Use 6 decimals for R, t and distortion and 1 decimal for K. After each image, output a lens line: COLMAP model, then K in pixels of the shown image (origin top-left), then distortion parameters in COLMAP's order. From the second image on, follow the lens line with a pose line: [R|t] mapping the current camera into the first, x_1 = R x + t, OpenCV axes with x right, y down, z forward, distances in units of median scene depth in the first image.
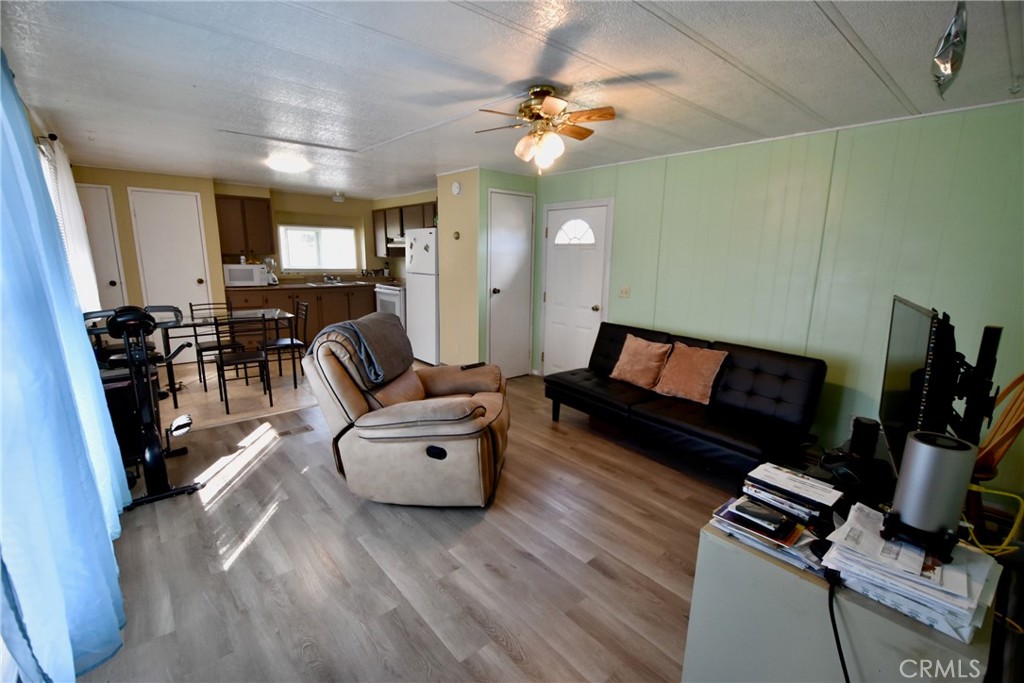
lens RADIAL K [[446.5, 0, 509.7], [0, 446.5, 346.7], [0, 0, 1]] dist [0.005777, -0.006391]
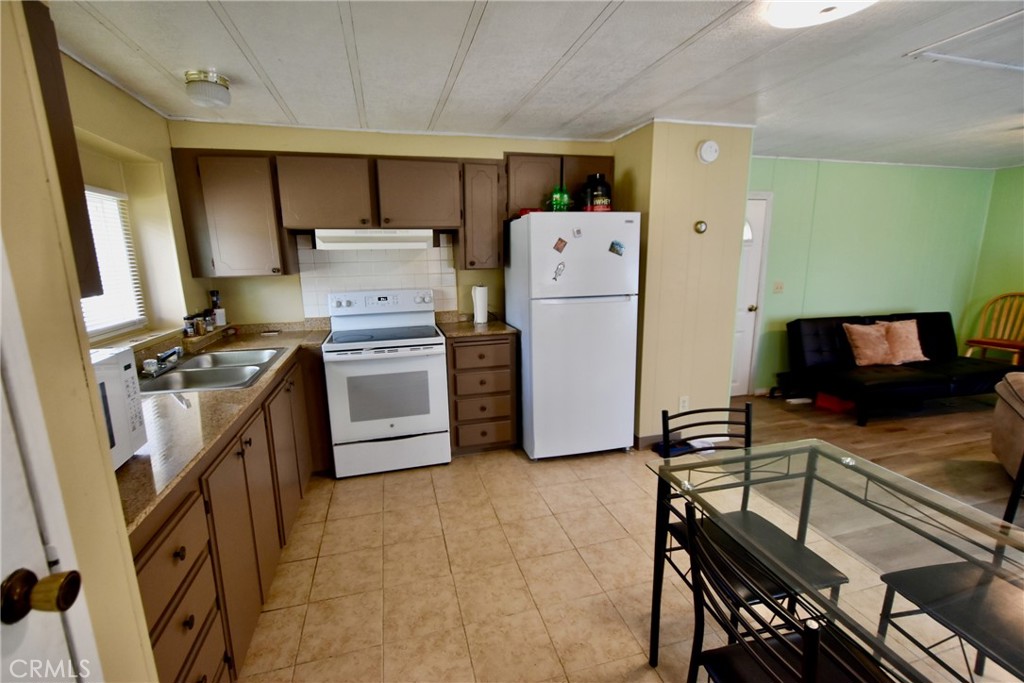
lens RADIAL K [[446.5, 0, 508.8], [0, 446.5, 346.0], [0, 0, 1]] dist [0.005777, -0.006391]
pose [[0.435291, -0.207323, 0.876093, -0.853481], [0.206748, 0.970136, 0.126855, -0.229589], [-0.876229, 0.125912, 0.465155, 0.996665]]
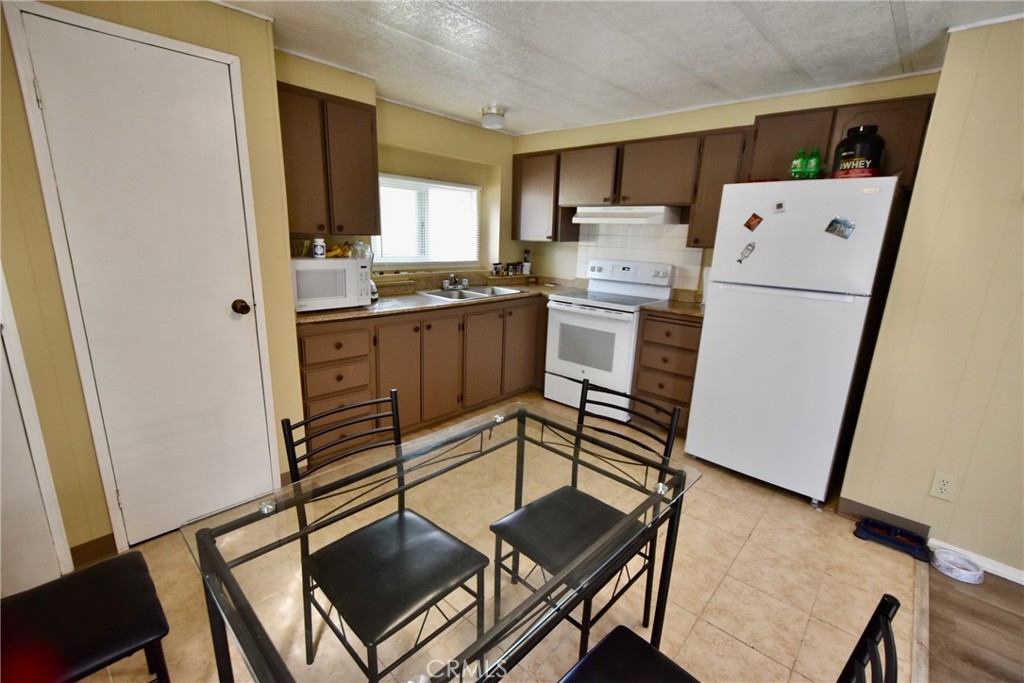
lens RADIAL K [[446.5, 0, 508.0], [0, 446.5, 344.7], [0, 0, 1]] dist [0.005777, -0.006391]
pose [[0.993721, -0.011094, 0.111338, -0.604454], [0.006254, 0.999024, 0.043719, -0.153776], [-0.111714, -0.042748, 0.992821, 0.712739]]
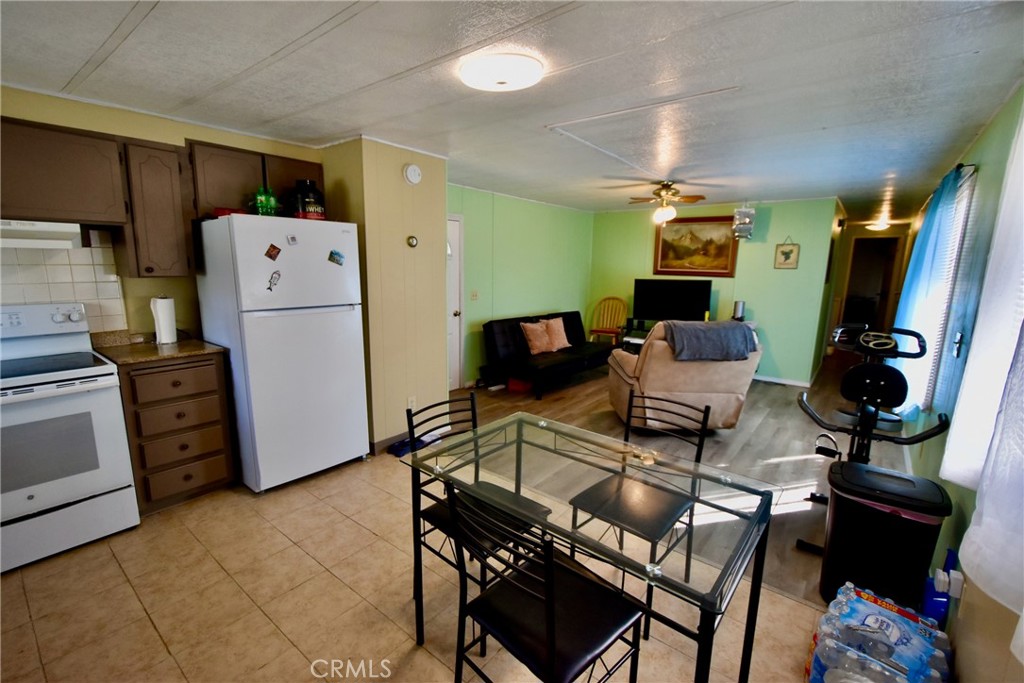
lens RADIAL K [[446.5, 0, 507.1], [0, 446.5, 345.9], [0, 0, 1]] dist [0.005777, -0.006391]
pose [[-0.175094, -0.200744, 0.963869, -0.876417], [0.180744, 0.955801, 0.231897, -0.235814], [-0.967819, 0.214817, -0.131072, 1.015406]]
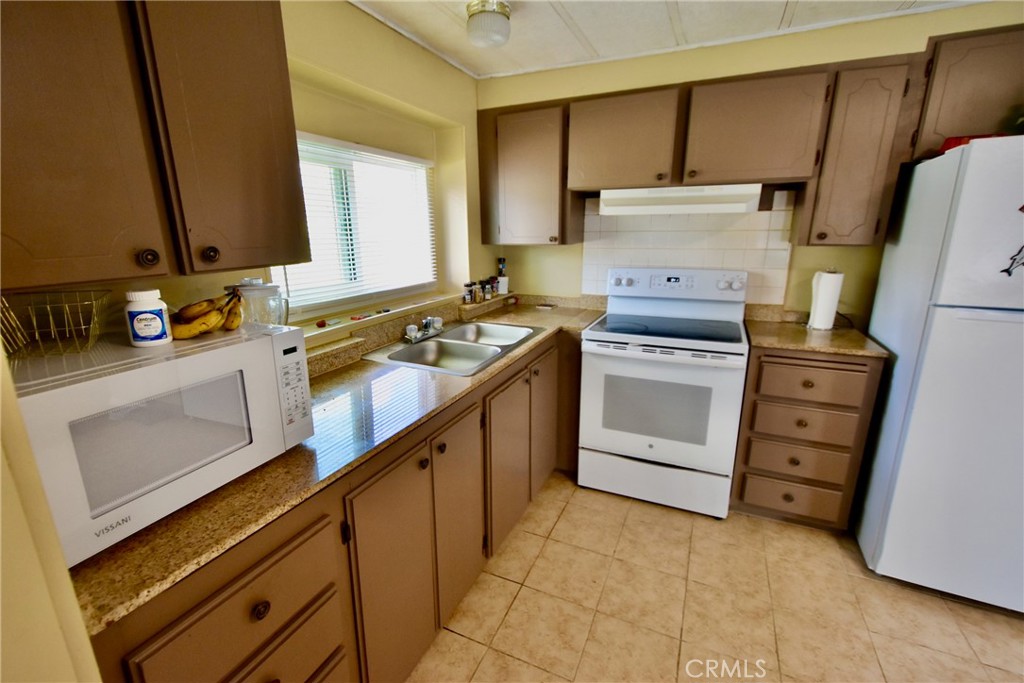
lens RADIAL K [[446.5, 0, 508.4], [0, 446.5, 345.4], [0, 0, 1]] dist [0.005777, -0.006391]
pose [[0.911450, -0.129809, 0.390395, -0.712397], [0.107286, 0.991080, 0.079062, -0.239009], [-0.397176, -0.030177, 0.917246, 1.067574]]
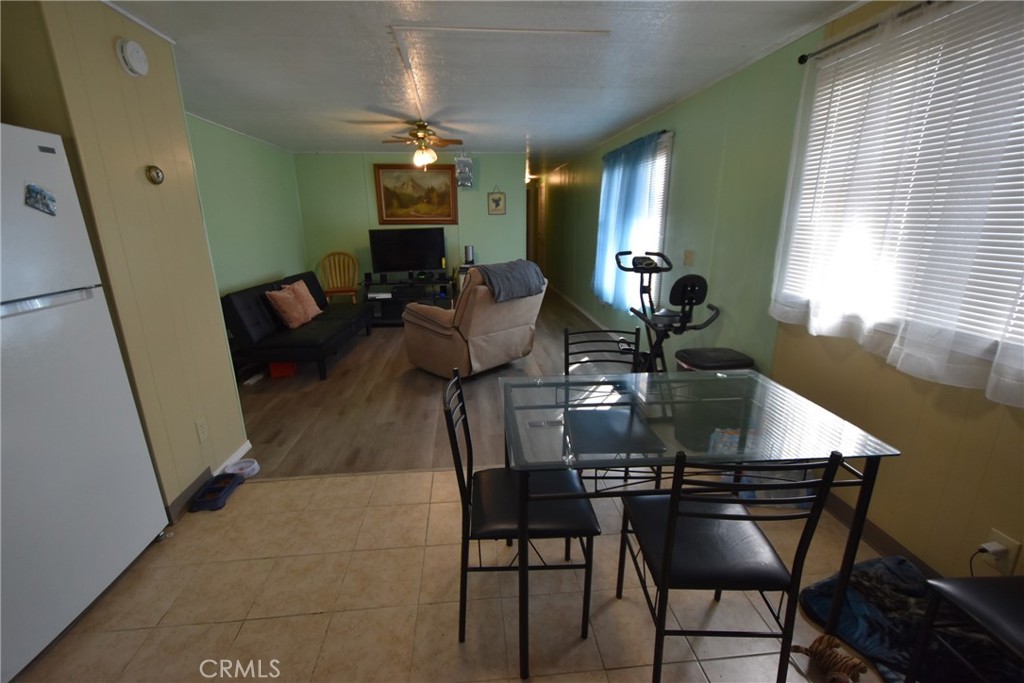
lens RADIAL K [[446.5, 0, 507.0], [0, 446.5, 345.3], [0, 0, 1]] dist [0.005777, -0.006391]
pose [[-0.811233, -0.169681, 0.559562, -0.678791], [0.114941, 0.892022, 0.437133, -0.260470], [-0.573314, 0.418933, -0.704135, 1.214734]]
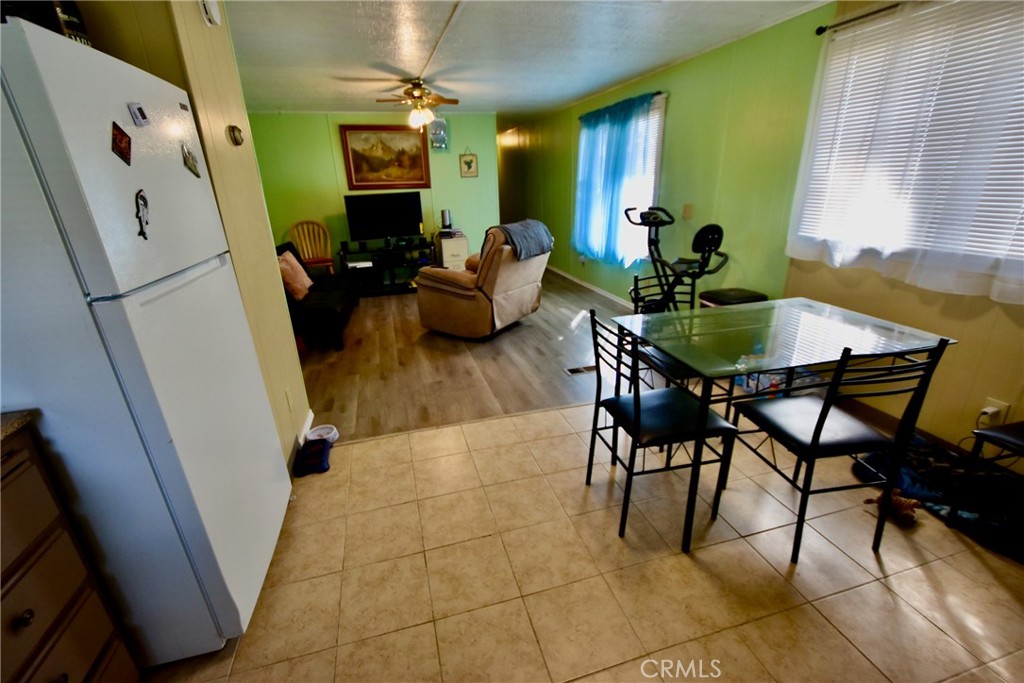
lens RADIAL K [[446.5, 0, 506.6], [0, 446.5, 345.3], [0, 0, 1]] dist [0.005777, -0.006391]
pose [[-0.902803, -0.139051, 0.406953, -0.550830], [0.102340, 0.849635, 0.517346, -0.281268], [-0.417699, 0.508709, -0.752823, 1.344162]]
